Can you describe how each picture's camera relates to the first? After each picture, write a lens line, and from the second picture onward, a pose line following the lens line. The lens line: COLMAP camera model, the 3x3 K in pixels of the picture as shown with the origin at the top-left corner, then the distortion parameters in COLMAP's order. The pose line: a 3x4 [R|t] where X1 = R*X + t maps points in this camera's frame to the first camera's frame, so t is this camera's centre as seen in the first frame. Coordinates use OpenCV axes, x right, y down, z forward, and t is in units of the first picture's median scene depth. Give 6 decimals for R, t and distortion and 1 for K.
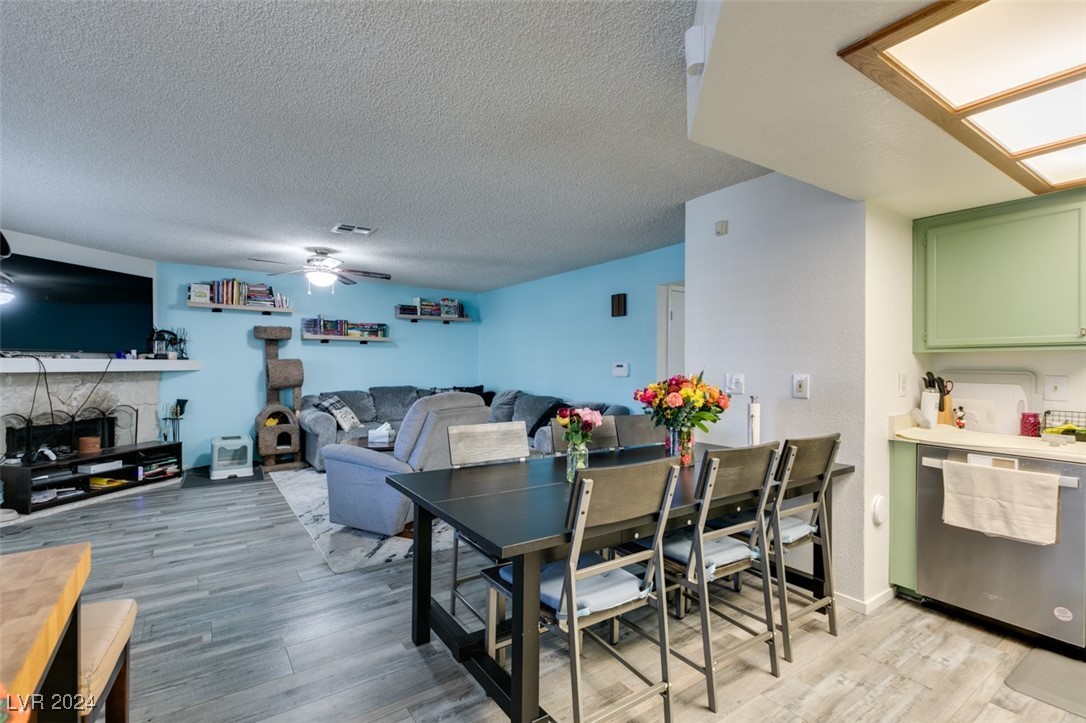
lens RADIAL K [[499.0, 0, 542.3], [0, 499.0, 363.9], [0, 0, 1]] dist [0.003343, 0.000293]
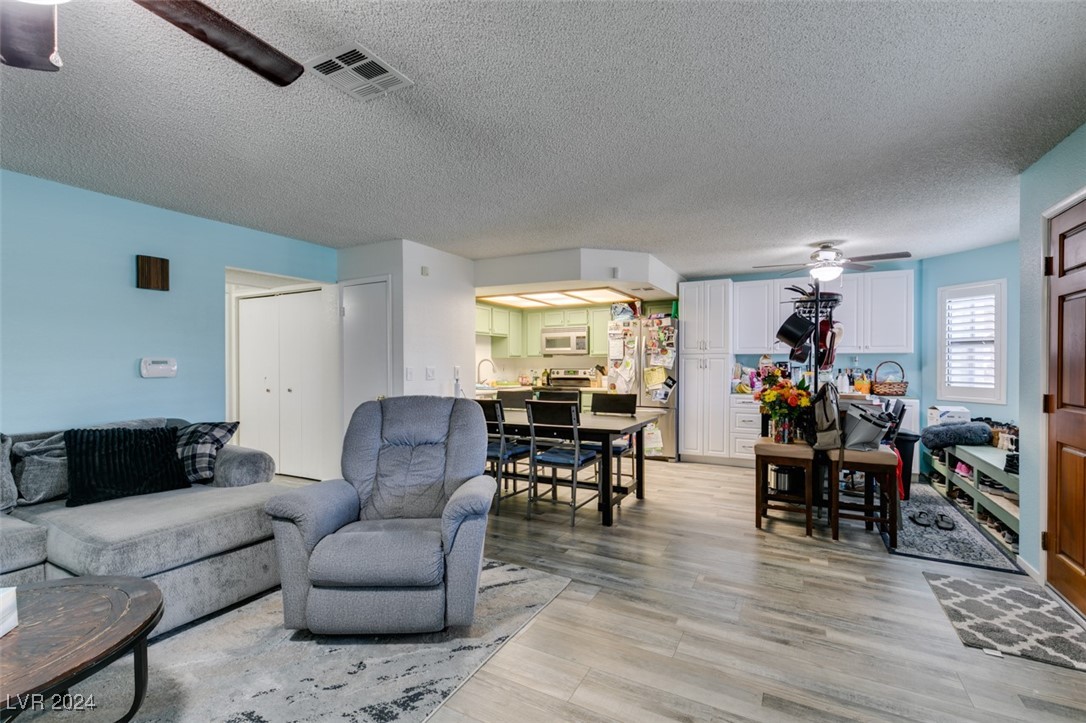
lens RADIAL K [[484.5, 0, 540.7], [0, 484.5, 363.7], [0, 0, 1]] dist [0.000548, -0.000352]
pose [[-0.457862, -0.005662, 0.889005, -0.635296], [-0.004697, 0.999981, 0.003949, 0.000808], [-0.889011, -0.002367, -0.457880, 0.776471]]
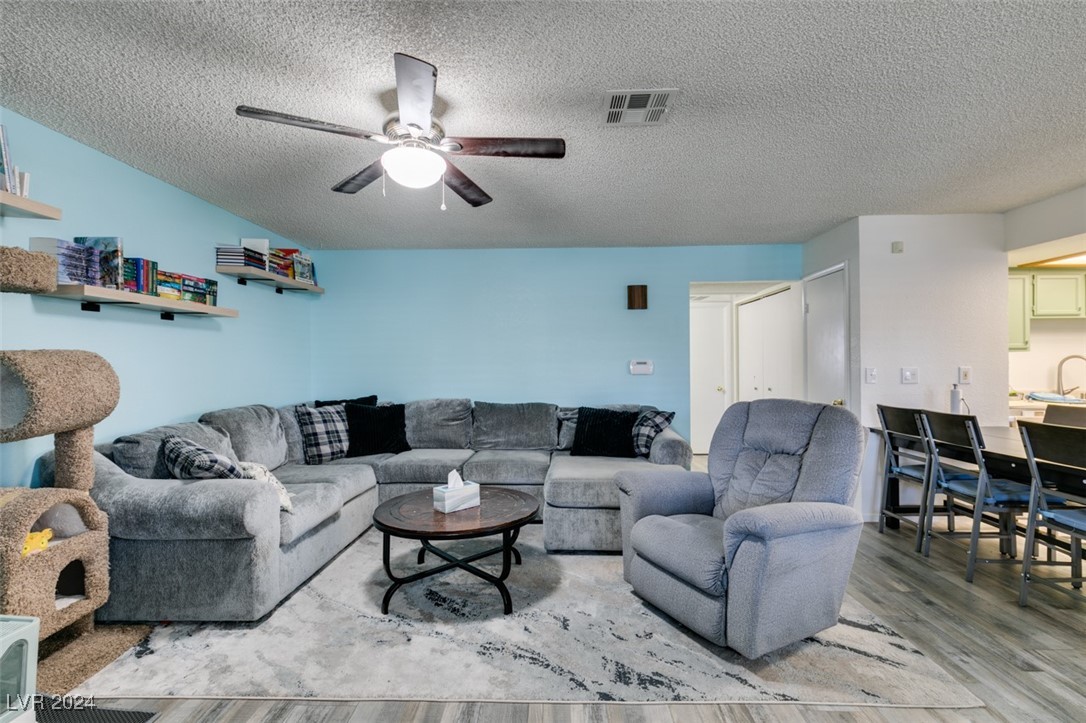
lens RADIAL K [[485.7, 0, 543.3], [0, 485.7, 364.7], [0, 0, 1]] dist [-0.000012, -0.000633]
pose [[0.591542, -0.008596, 0.806228, -0.629513], [0.004948, 0.999963, 0.007031, -0.000132], [-0.806259, -0.000170, 0.591563, 0.569102]]
